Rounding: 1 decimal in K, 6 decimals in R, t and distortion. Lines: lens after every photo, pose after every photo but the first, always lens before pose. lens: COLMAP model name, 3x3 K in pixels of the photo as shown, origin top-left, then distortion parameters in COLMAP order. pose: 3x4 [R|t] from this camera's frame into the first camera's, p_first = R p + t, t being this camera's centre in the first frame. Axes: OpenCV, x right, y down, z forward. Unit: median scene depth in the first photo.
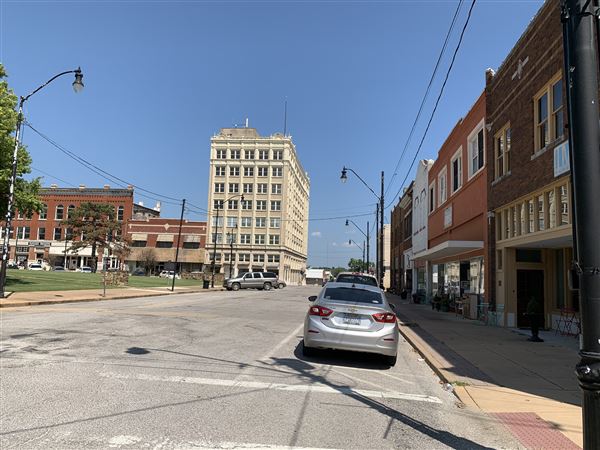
lens RADIAL K [[459.4, 0, 303.2], [0, 459.4, 222.7], [0, 0, 1]] dist [0.040969, -0.055222]
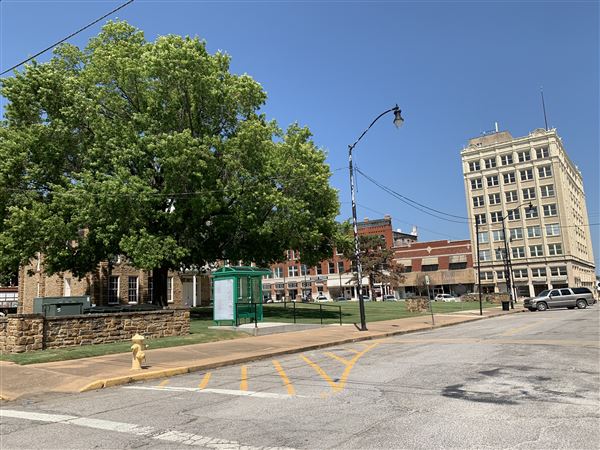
lens RADIAL K [[459.4, 0, 293.6], [0, 459.4, 223.4], [0, 0, 1]] dist [0.040969, -0.055222]
pose [[0.854566, -0.153502, -0.496139, -0.044376], [0.129797, 0.988131, -0.082155, -0.003416], [0.502862, 0.005810, 0.864347, -0.002739]]
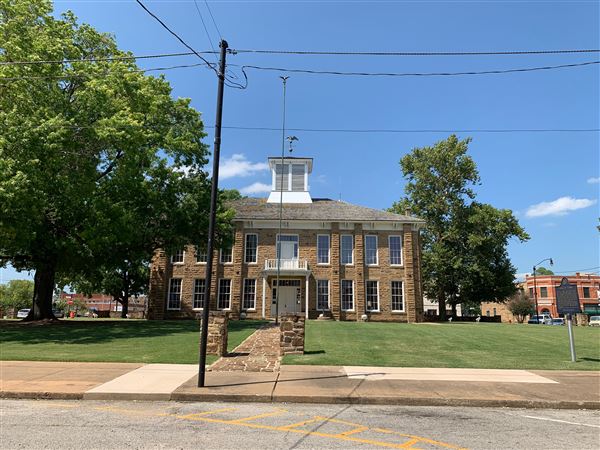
lens RADIAL K [[459.4, 0, 306.6], [0, 459.4, 224.3], [0, 0, 1]] dist [0.040969, -0.055222]
pose [[0.101714, -0.231401, -0.967527, 0.001111], [0.105455, 0.969599, -0.220810, 0.047772], [0.989208, -0.079571, 0.123024, 0.401046]]
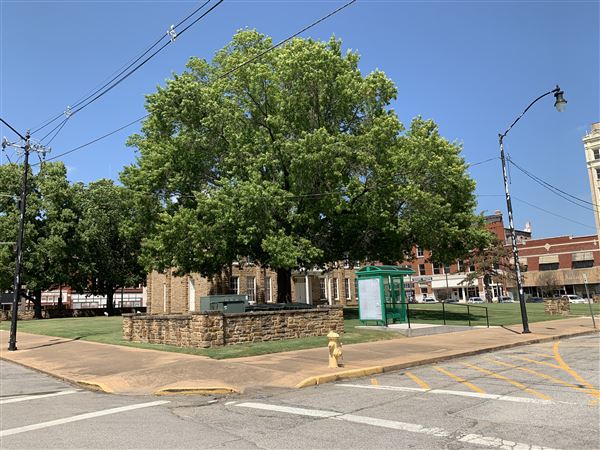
lens RADIAL K [[459.4, 0, 295.3], [0, 459.4, 227.6], [0, 0, 1]] dist [0.040969, -0.055222]
pose [[0.742538, -0.172391, -0.647240, -0.068118], [0.140029, 0.984912, -0.101683, -0.005902], [0.655004, -0.015129, 0.755474, -0.015441]]
